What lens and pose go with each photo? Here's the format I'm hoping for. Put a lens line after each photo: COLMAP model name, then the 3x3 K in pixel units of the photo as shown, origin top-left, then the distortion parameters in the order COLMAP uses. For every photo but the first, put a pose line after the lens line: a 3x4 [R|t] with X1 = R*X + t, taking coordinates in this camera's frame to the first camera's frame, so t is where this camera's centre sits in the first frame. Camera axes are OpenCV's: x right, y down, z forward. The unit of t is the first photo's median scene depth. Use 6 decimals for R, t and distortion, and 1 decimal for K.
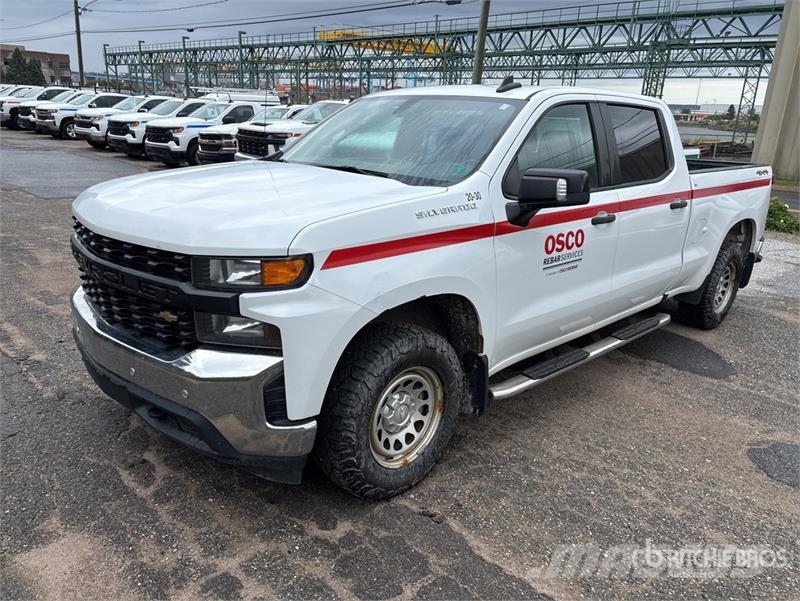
lens RADIAL K [[604.3, 0, 396.8], [0, 604.3, 304.8], [0, 0, 1]] dist [0.035152, -0.032220]
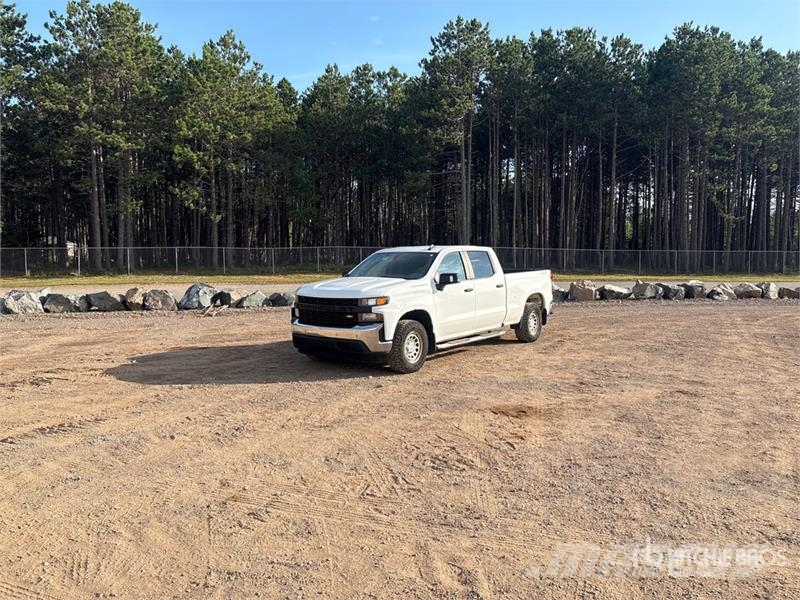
lens RADIAL K [[604.3, 0, 396.8], [0, 604.3, 304.3], [0, 0, 1]] dist [0.035152, -0.032220]
pose [[0.989674, -0.064378, 0.128069, -0.484070], [0.089398, 0.975625, -0.200407, 0.614910], [-0.112046, 0.209787, 0.971306, -2.271194]]
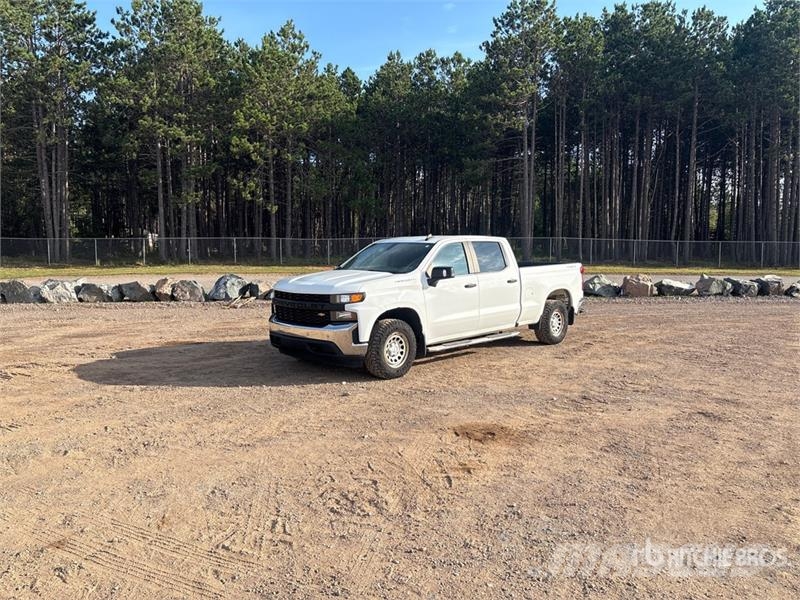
lens RADIAL K [[604.3, 0, 396.8], [0, 604.3, 304.3], [0, 0, 1]] dist [0.035152, -0.032220]
pose [[0.998617, -0.052084, 0.007213, 0.009893], [0.052492, 0.979559, -0.194189, 0.542595], [0.003048, 0.194299, 0.980938, -1.943621]]
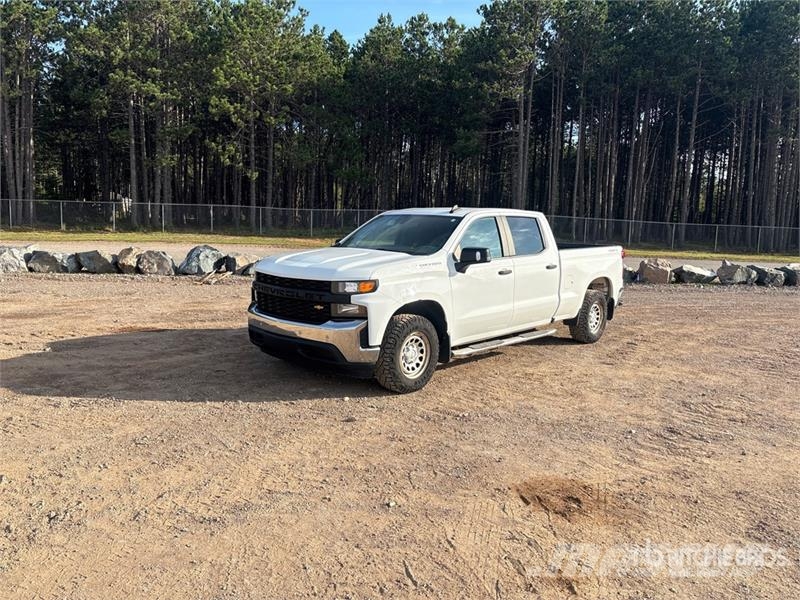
lens RADIAL K [[606.0, 0, 393.6], [0, 606.0, 296.7], [0, 0, 1]] dist [0.018585, 0.003211]
pose [[0.999043, -0.024984, 0.035908, -0.138524], [0.030514, 0.986185, -0.162814, 0.337795], [-0.031344, 0.163754, 0.986003, -1.269168]]
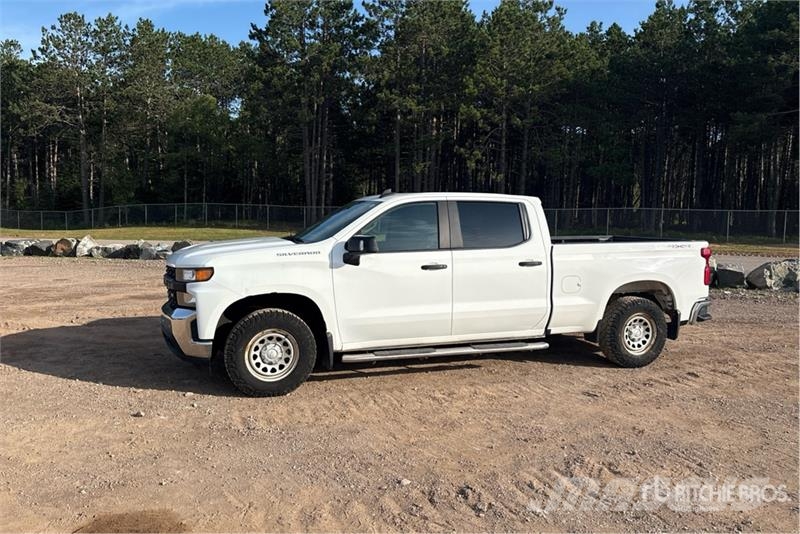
lens RADIAL K [[603.4, 0, 410.3], [0, 603.4, 268.4], [0, 0, 1]] dist [0.037219, -0.037378]
pose [[0.907688, 0.001848, -0.419642, 1.285543], [-0.093956, 0.975499, -0.198931, 0.263605], [0.408992, 0.219995, 0.885623, -0.662351]]
